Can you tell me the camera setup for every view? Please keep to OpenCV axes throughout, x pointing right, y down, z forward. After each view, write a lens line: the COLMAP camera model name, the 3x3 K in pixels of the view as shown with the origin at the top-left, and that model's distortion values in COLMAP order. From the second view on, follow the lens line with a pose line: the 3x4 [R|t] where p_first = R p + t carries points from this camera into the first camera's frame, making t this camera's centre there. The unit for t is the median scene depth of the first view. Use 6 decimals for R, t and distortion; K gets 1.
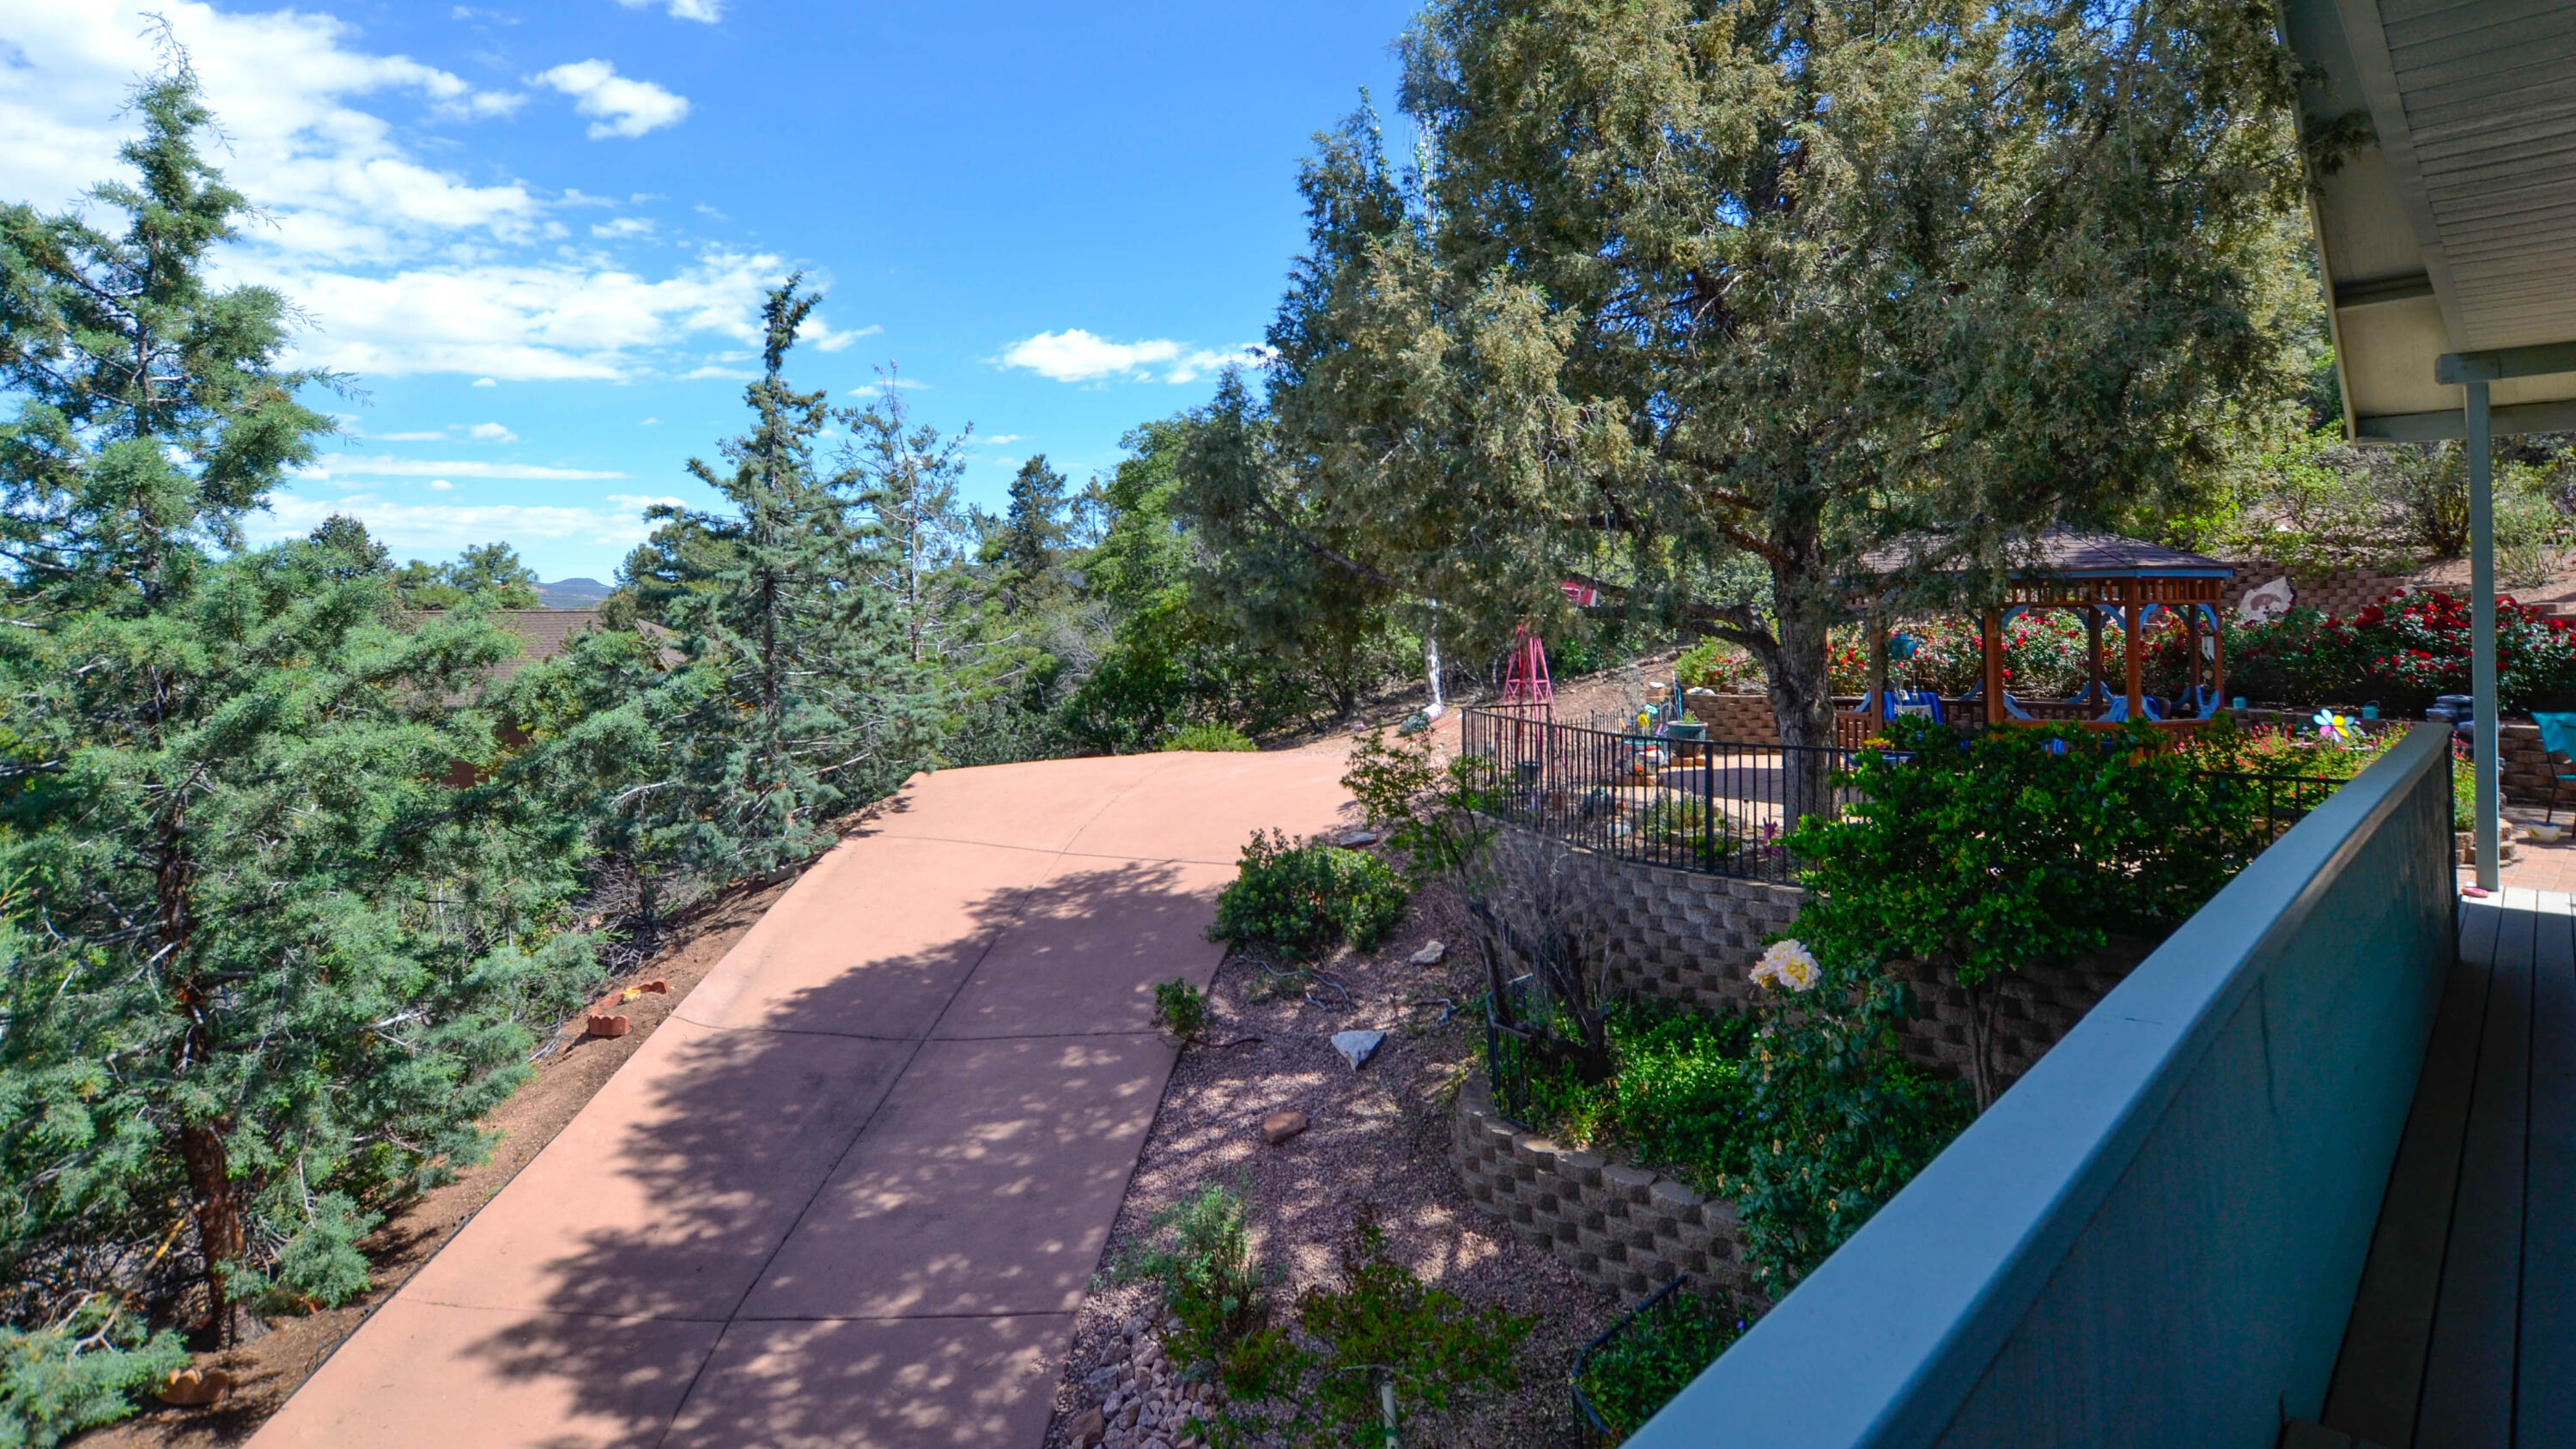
lens RADIAL K [[1259.3, 0, 1291.2], [0, 1259.3, 593.7], [0, 0, 1]] dist [-0.034211, 0.005451]
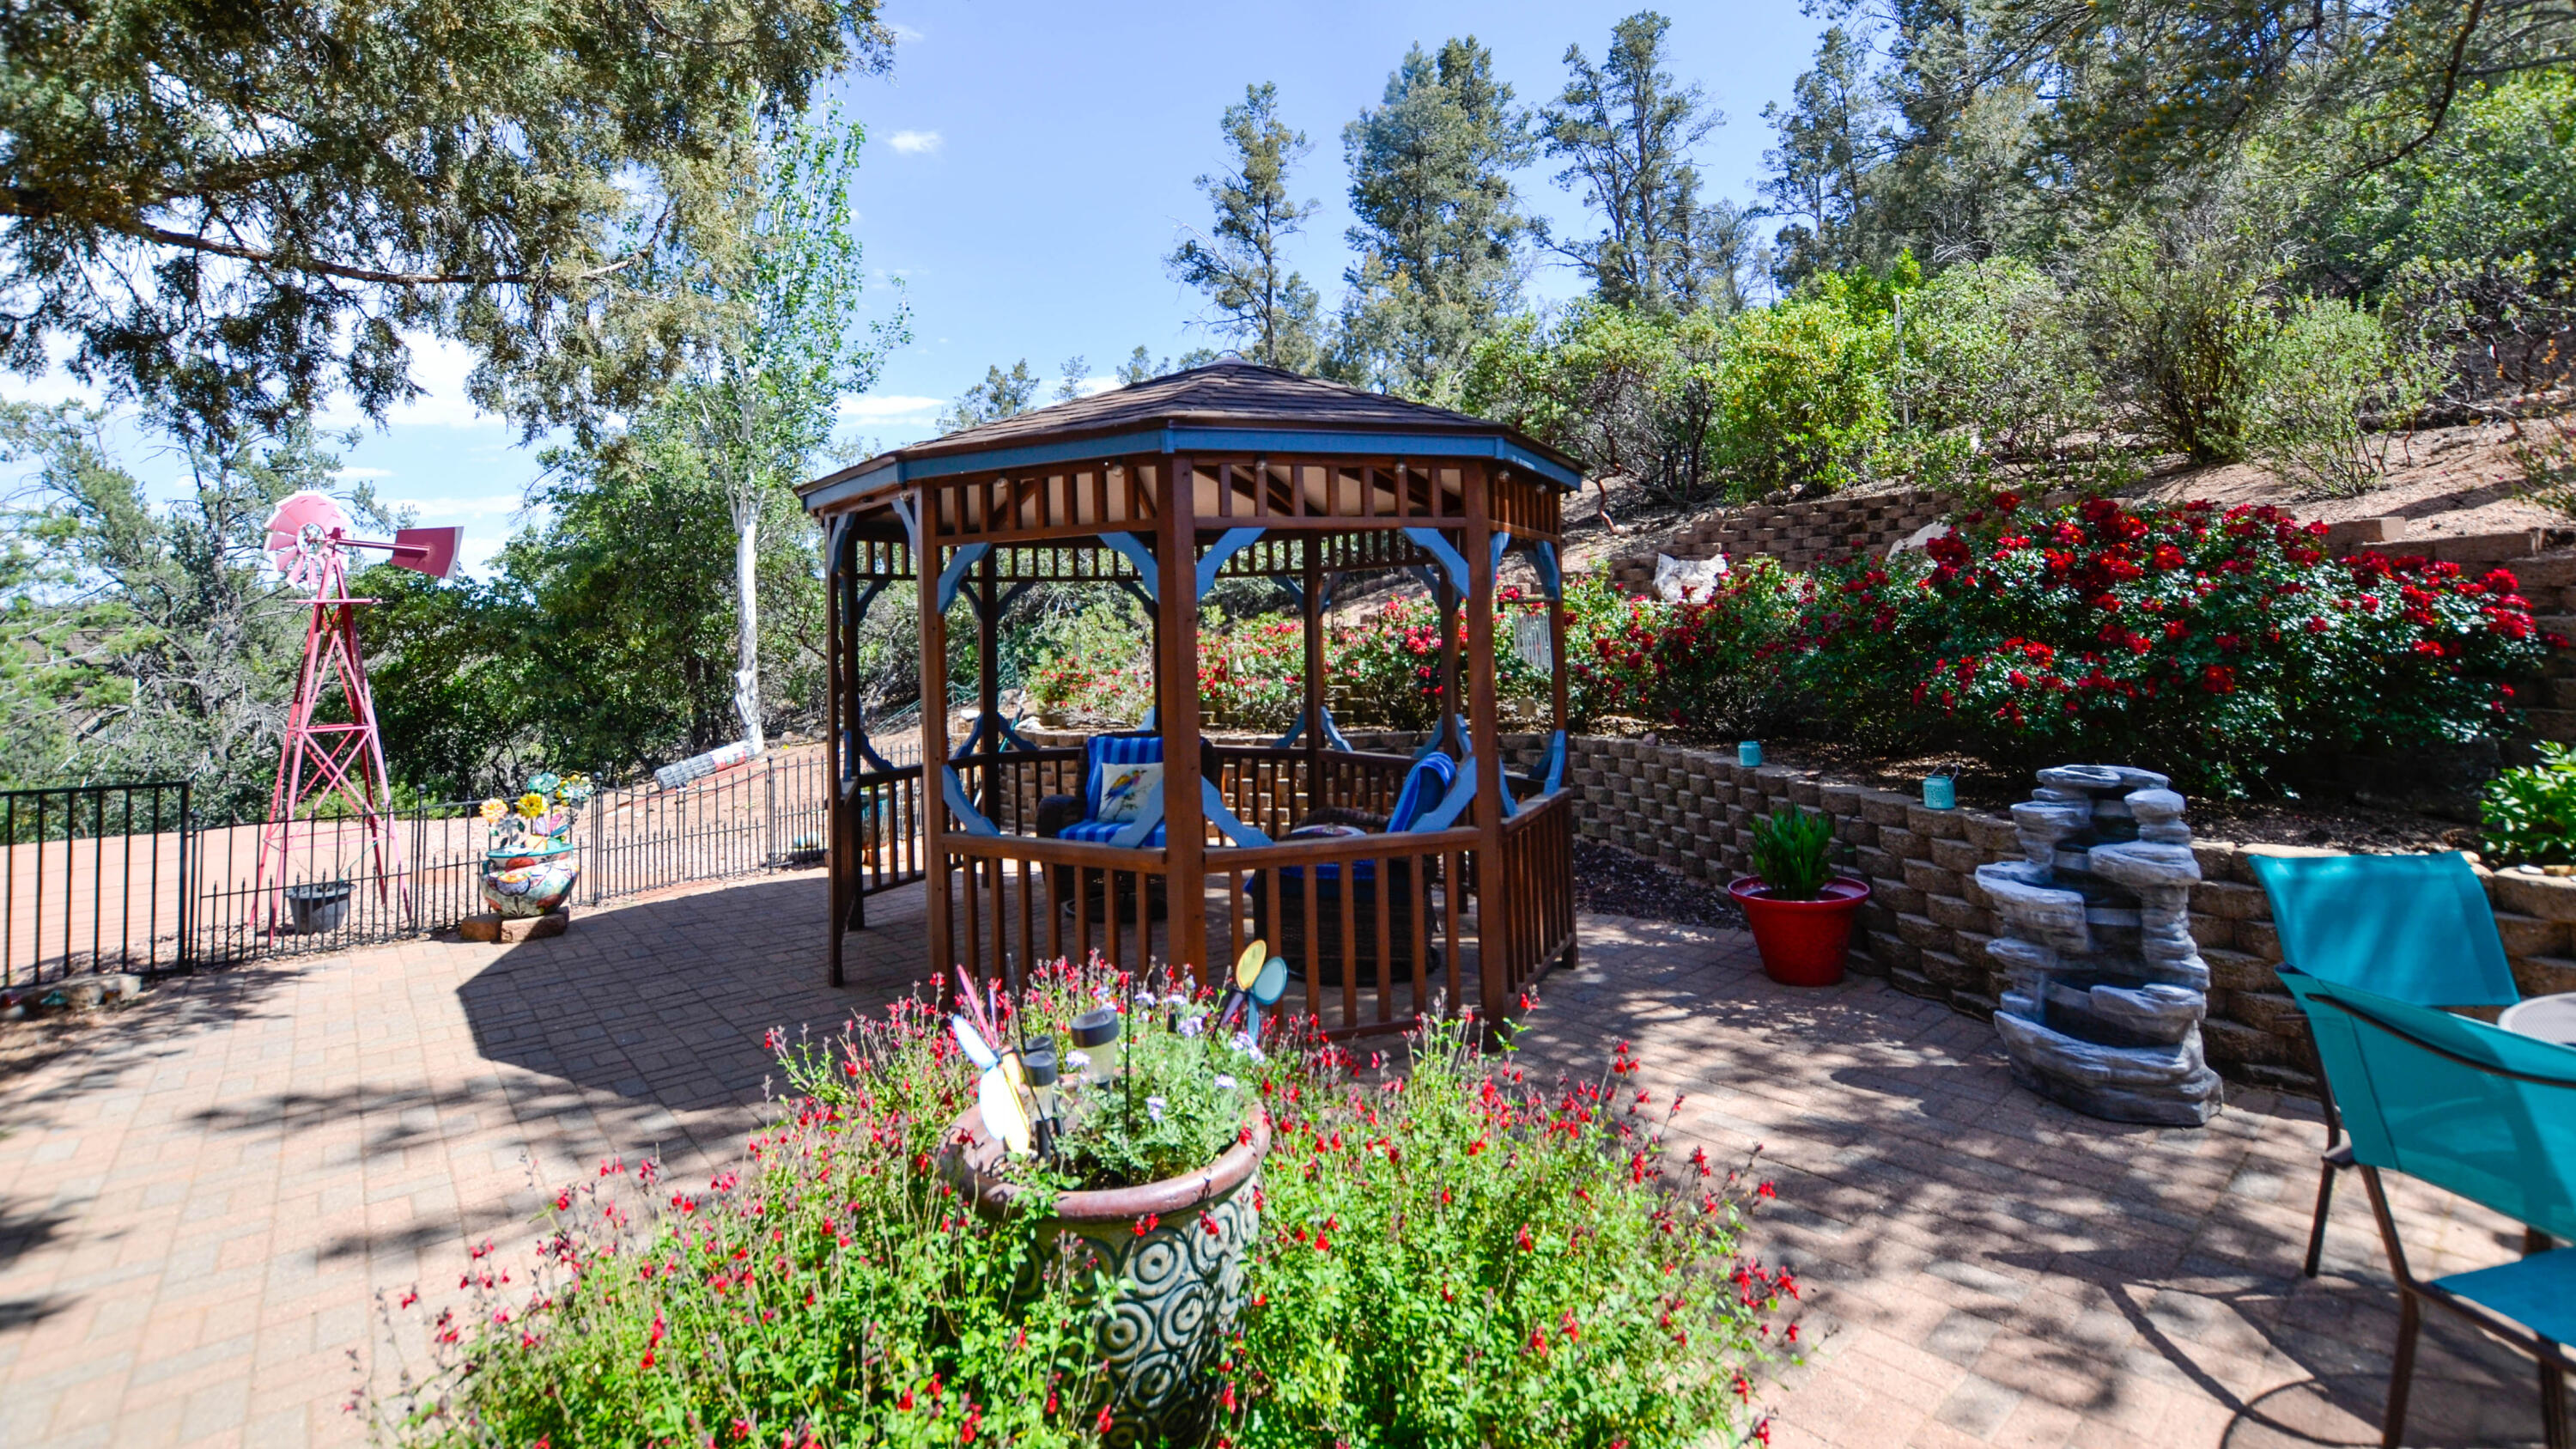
lens RADIAL K [[1155.4, 0, 1295.4], [0, 1155.4, 553.1], [0, 0, 1]] dist [-0.030594, 0.003365]
pose [[0.999820, -0.017740, -0.006761, 0.749652], [0.017422, 0.998856, -0.044531, 0.033786], [0.007543, 0.044406, 0.998985, 0.688766]]
